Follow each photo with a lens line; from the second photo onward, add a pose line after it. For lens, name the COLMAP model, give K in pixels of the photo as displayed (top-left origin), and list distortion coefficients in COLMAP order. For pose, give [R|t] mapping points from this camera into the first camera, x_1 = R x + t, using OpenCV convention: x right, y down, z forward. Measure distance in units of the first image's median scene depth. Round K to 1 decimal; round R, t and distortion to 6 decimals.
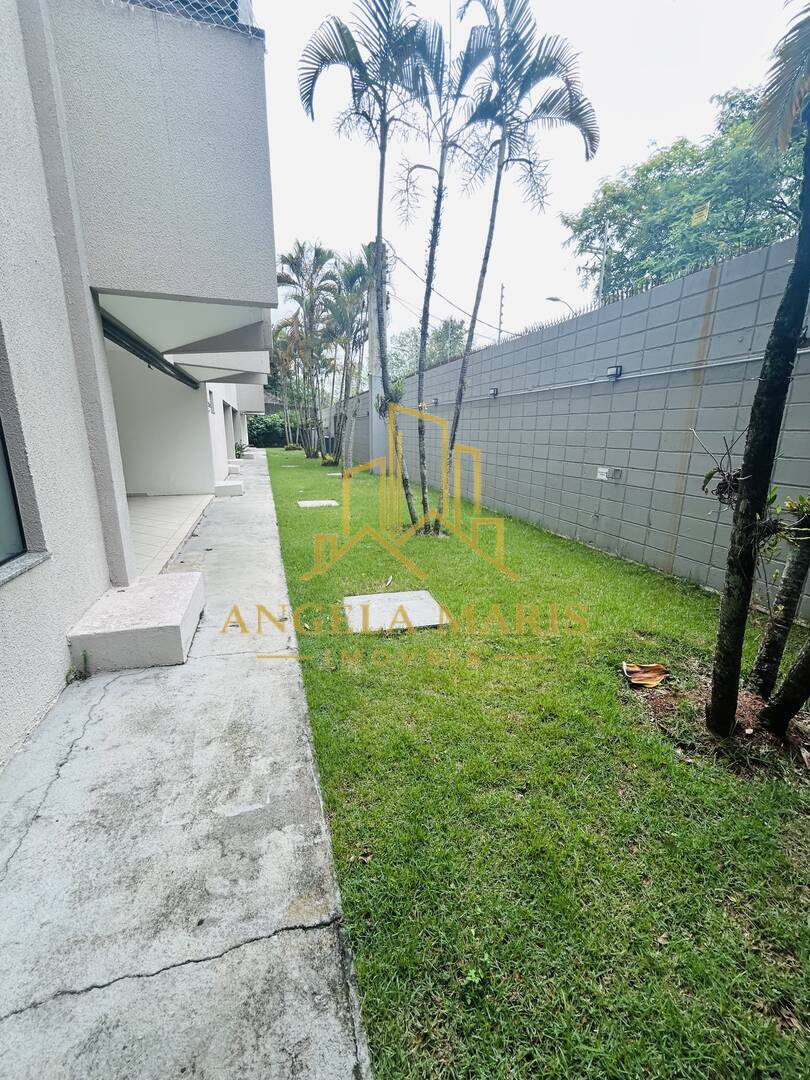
lens RADIAL K [[439.4, 0, 403.7], [0, 439.4, 539.4], [0, 0, 1]] dist [0.001056, 0.000571]
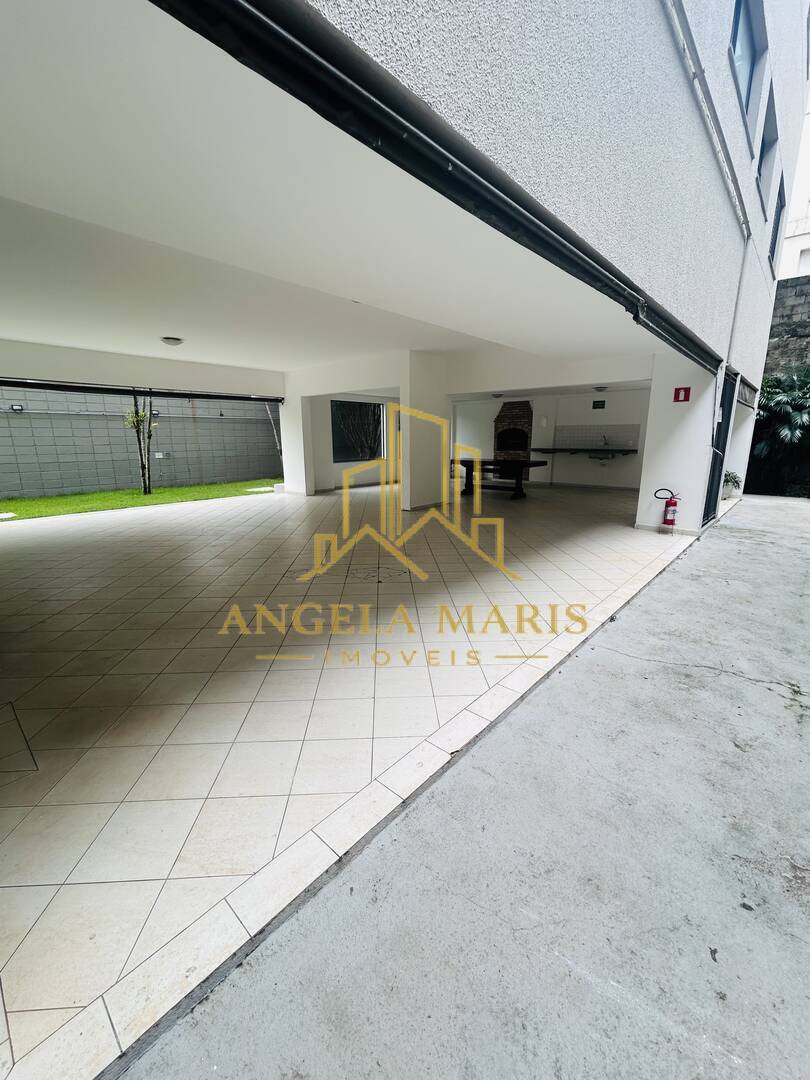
lens RADIAL K [[439.4, 0, 404.9], [0, 439.4, 537.8], [0, 0, 1]] dist [0.001056, 0.000571]
pose [[-0.510600, -0.195672, 0.837257, -2.284271], [0.207340, 0.917004, 0.340756, -0.278745], [-0.834444, 0.347587, -0.427652, 1.082009]]
